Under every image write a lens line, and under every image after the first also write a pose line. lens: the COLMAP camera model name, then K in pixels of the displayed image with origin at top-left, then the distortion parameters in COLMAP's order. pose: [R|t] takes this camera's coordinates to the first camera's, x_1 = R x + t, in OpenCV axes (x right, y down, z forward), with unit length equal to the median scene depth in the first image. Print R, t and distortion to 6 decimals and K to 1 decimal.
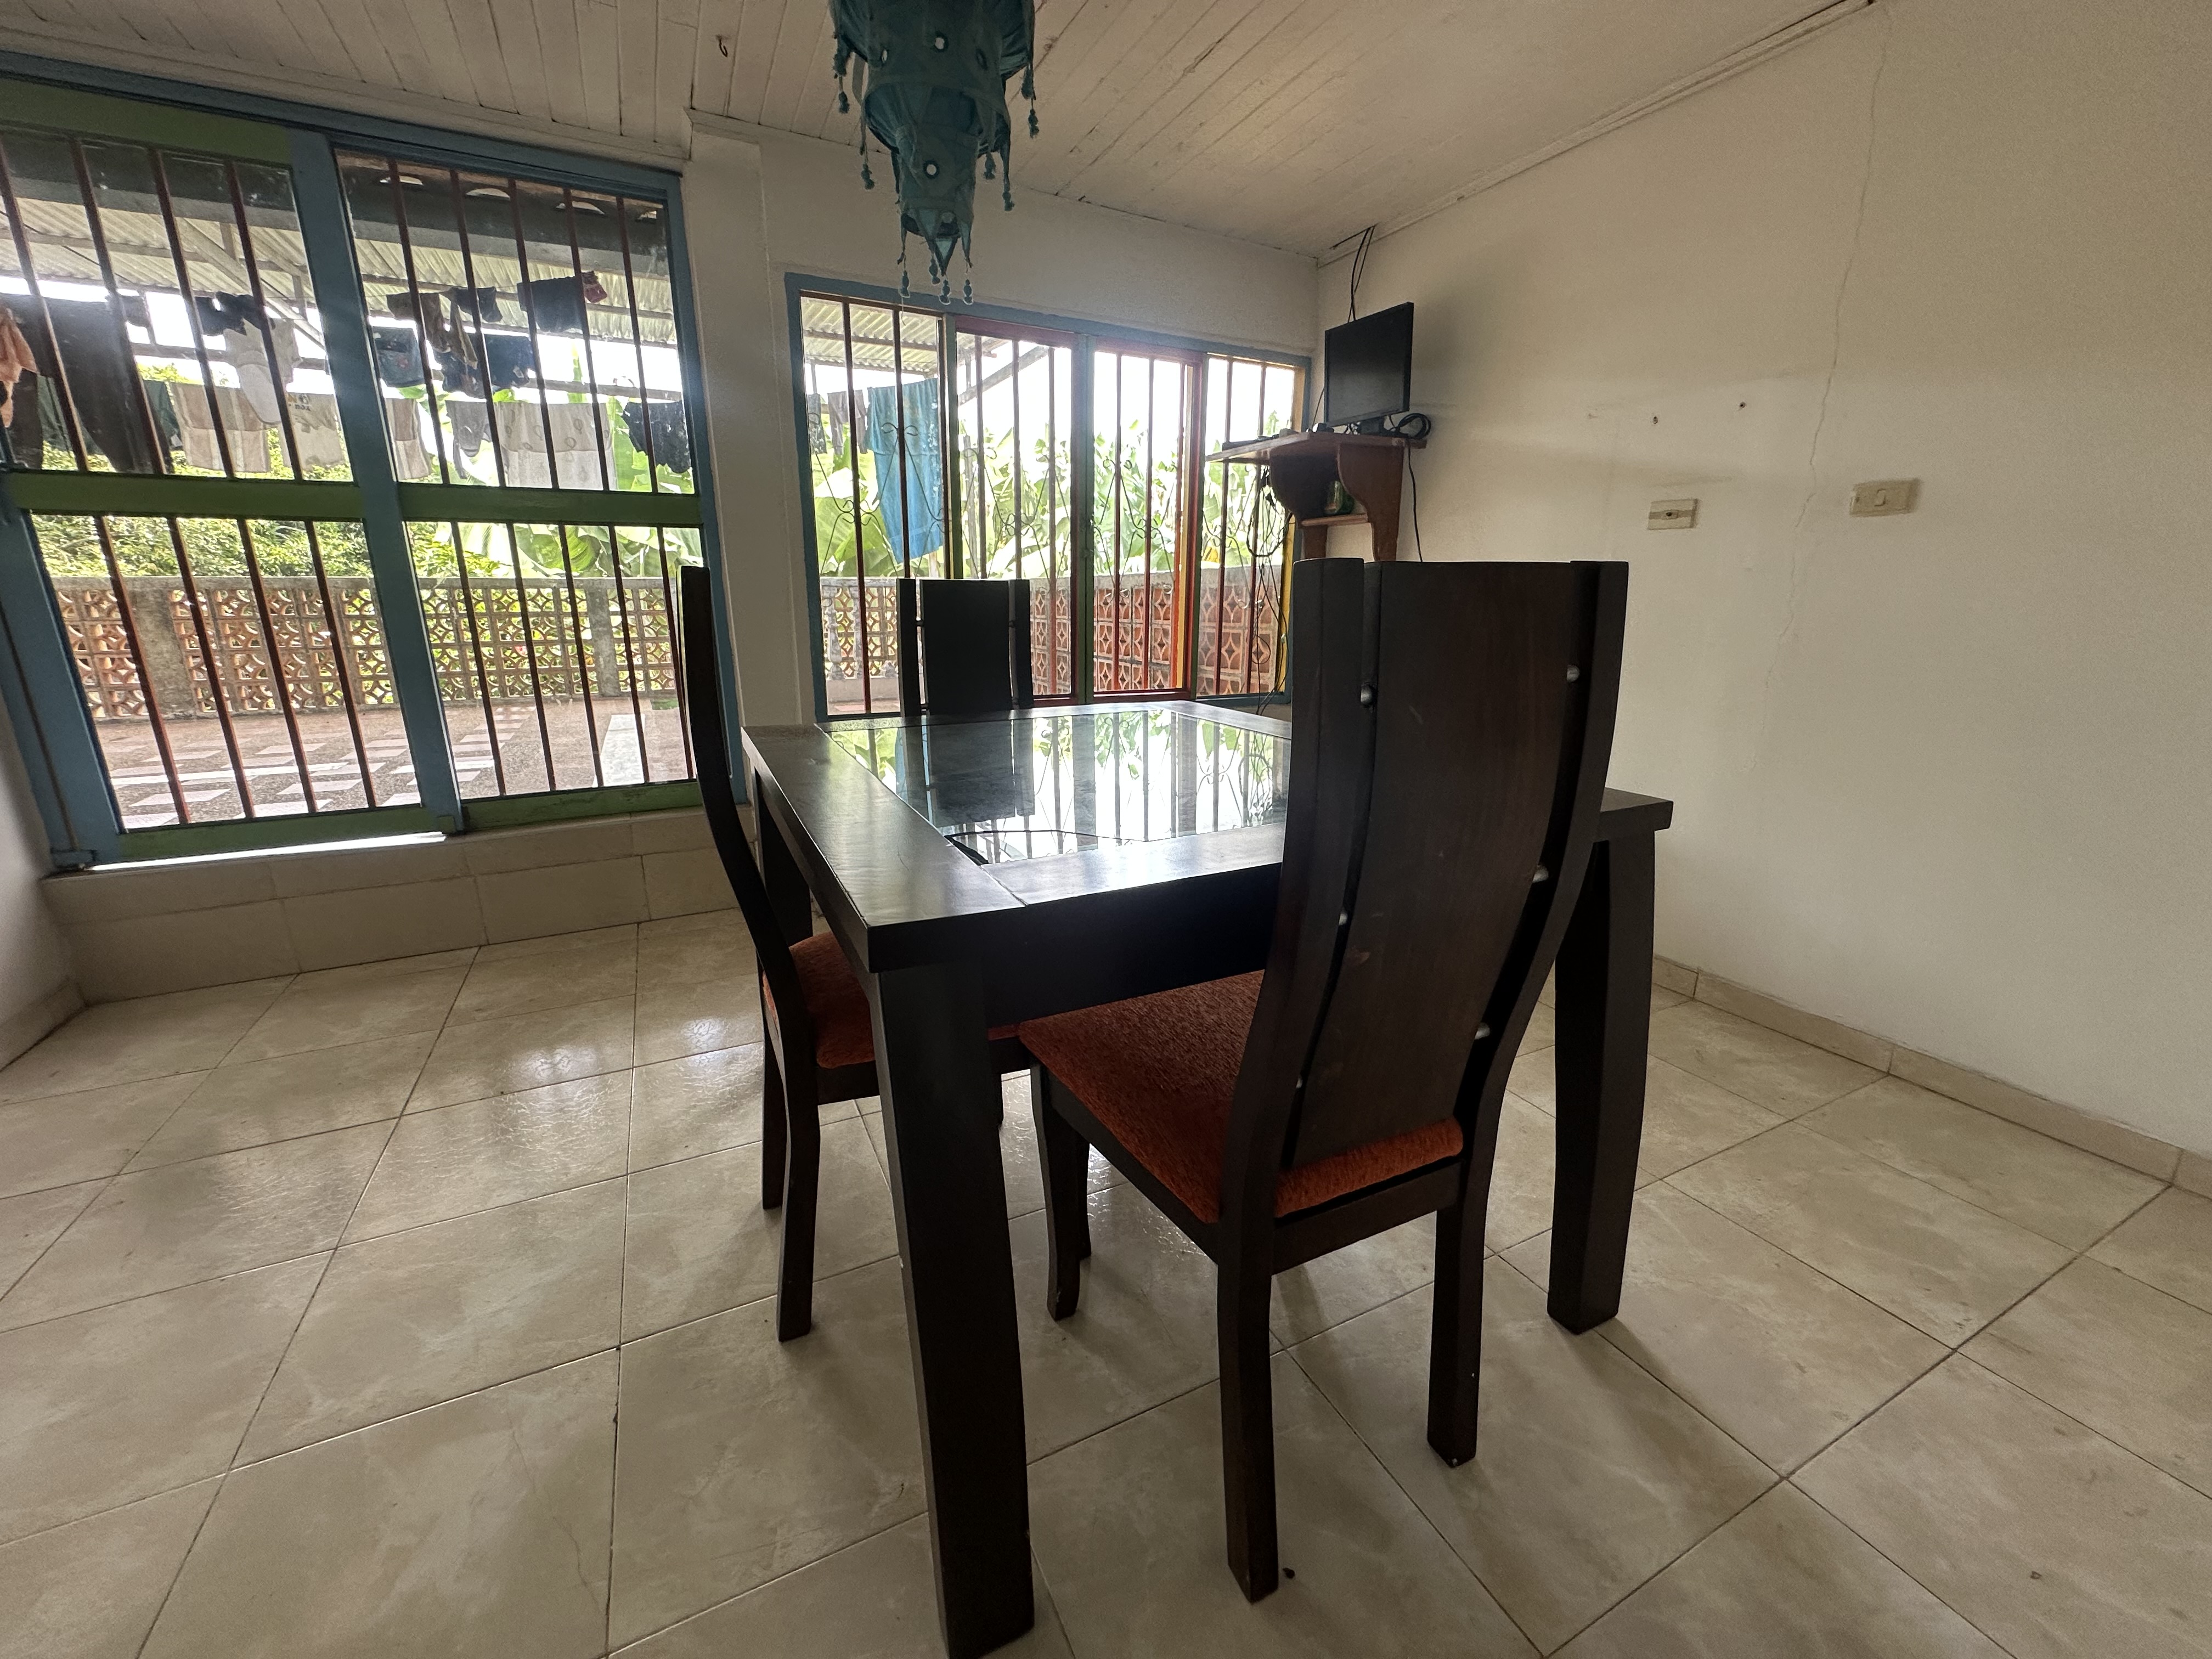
lens RADIAL K [[887.2, 0, 1106.0], [0, 887.2, 829.5], [0, 0, 1]] dist [-0.011539, 0.002692]
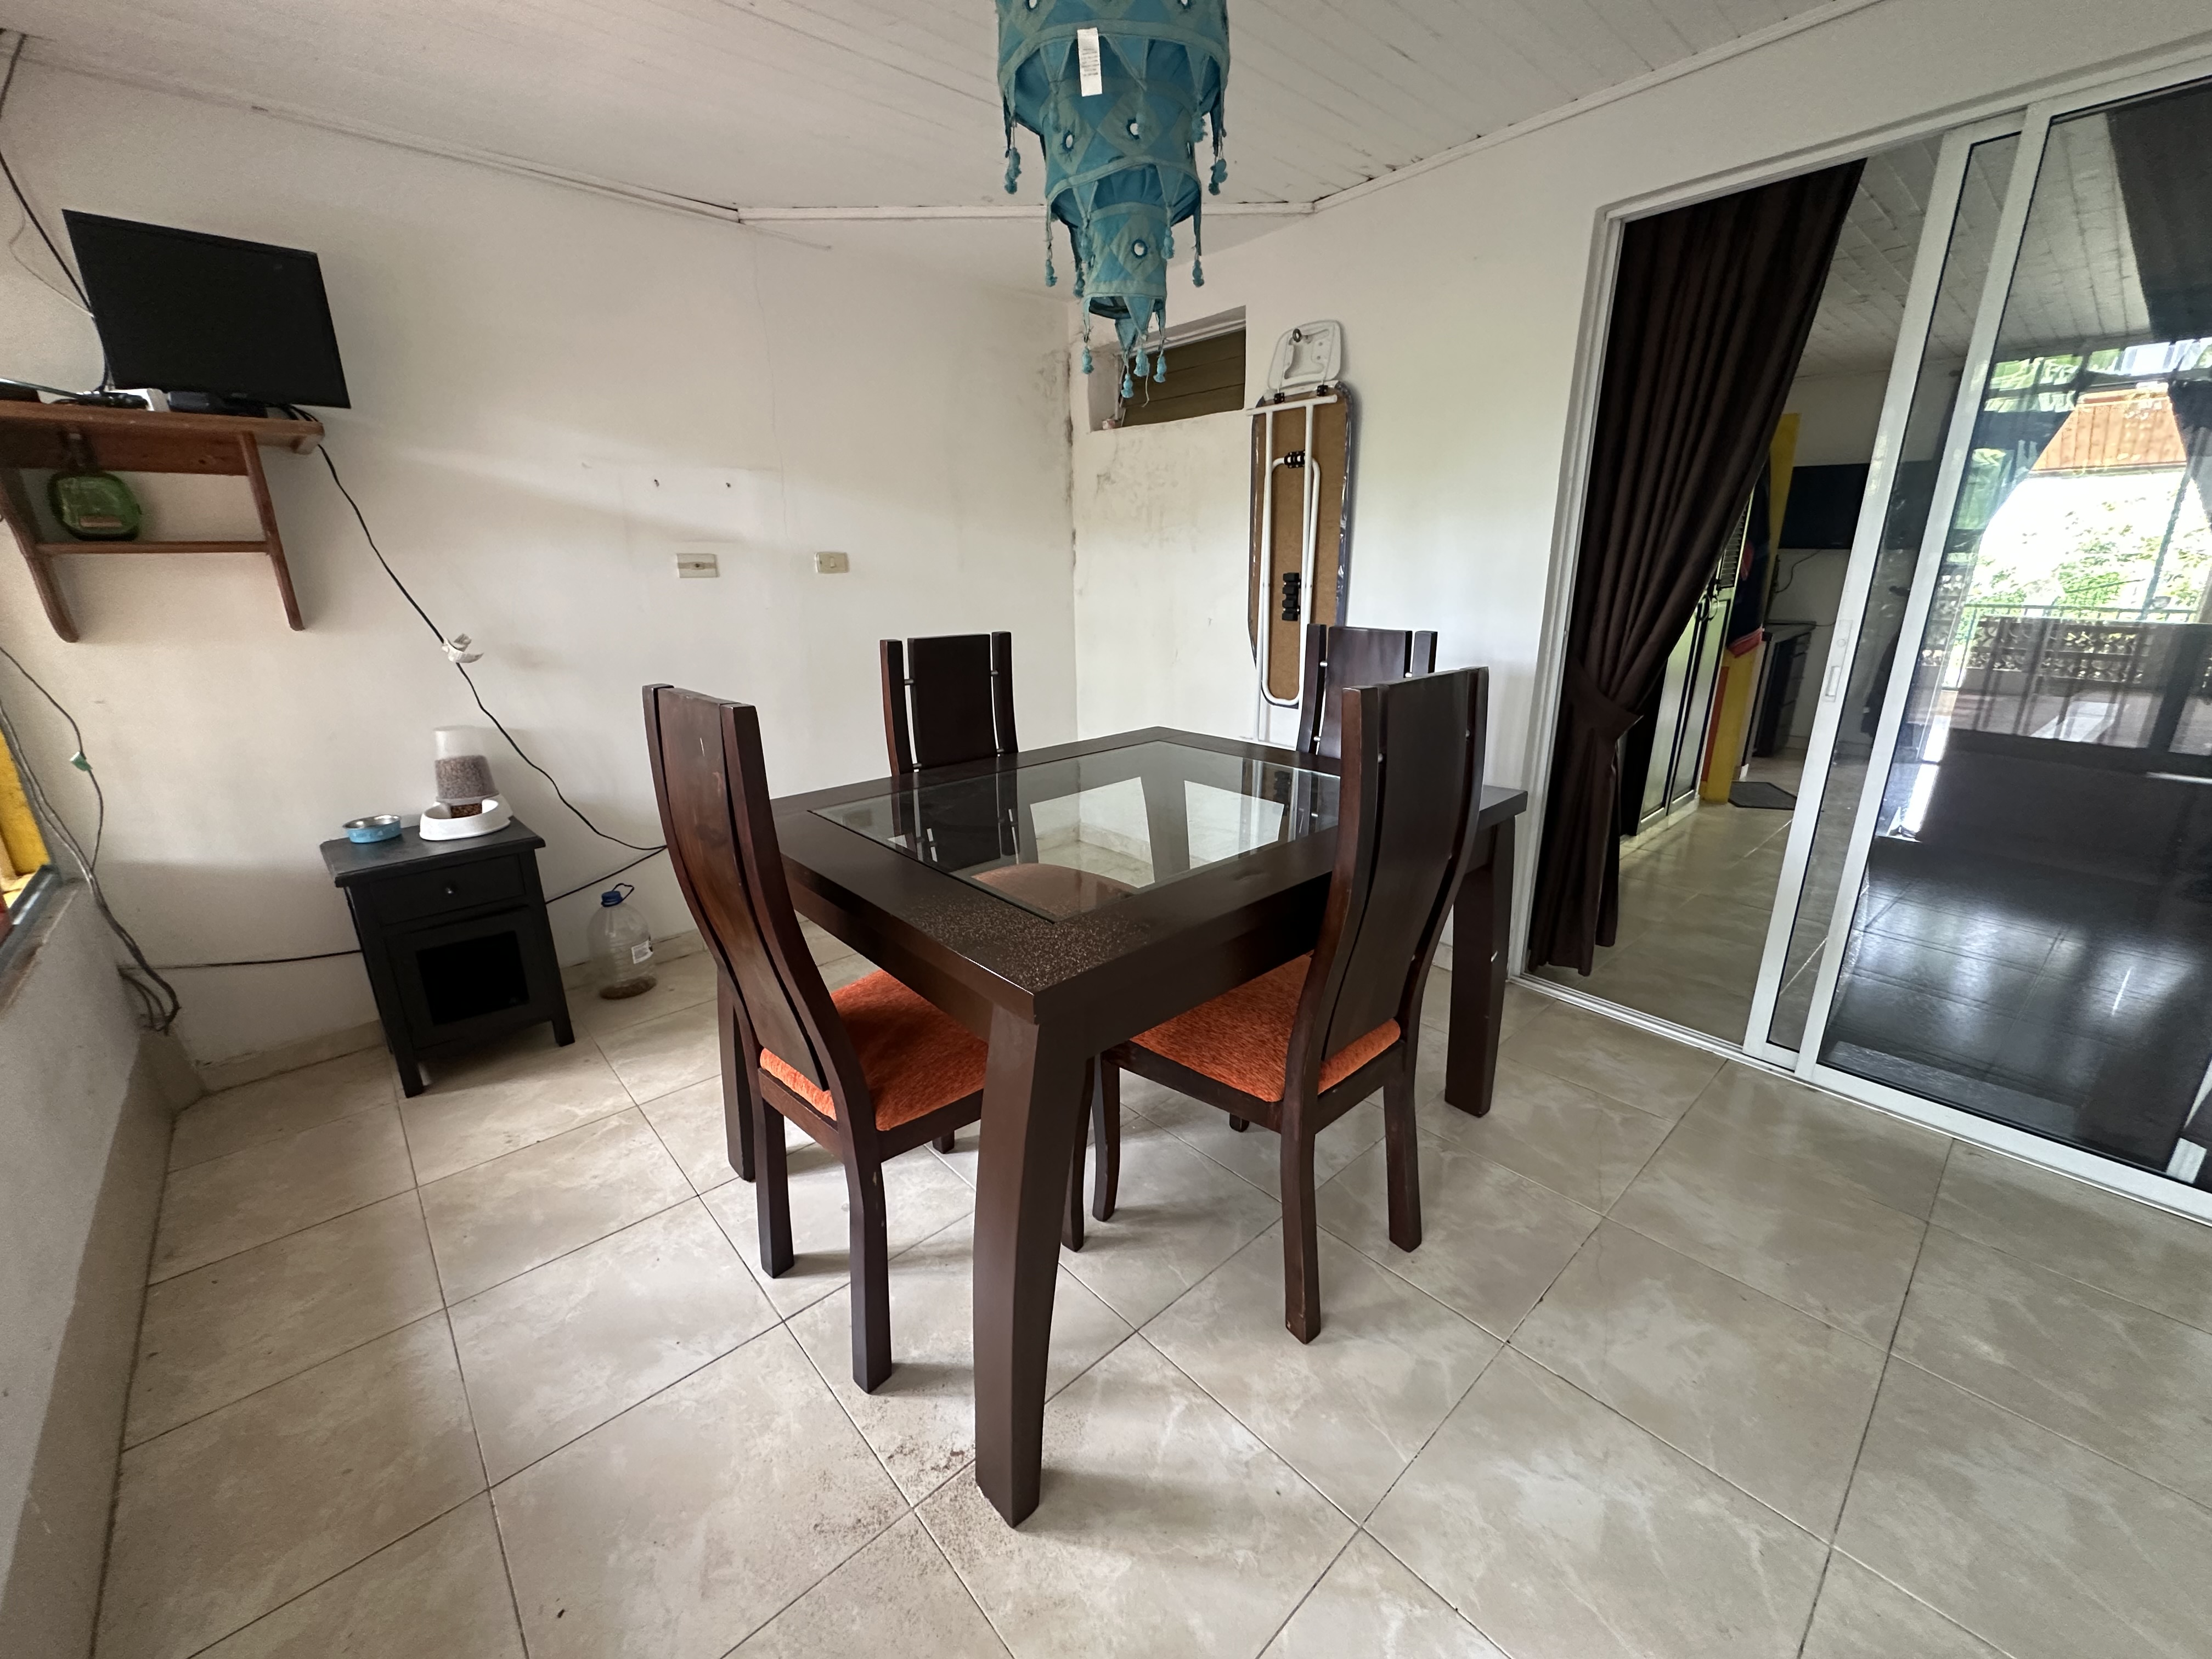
lens RADIAL K [[887.2, 0, 1106.0], [0, 887.2, 829.5], [0, 0, 1]] dist [-0.011539, 0.002692]
pose [[-0.275834, -0.275739, 0.920806, -0.758431], [0.261617, 0.900268, 0.347958, -0.324282], [-0.924917, 0.336877, -0.176187, 0.864795]]
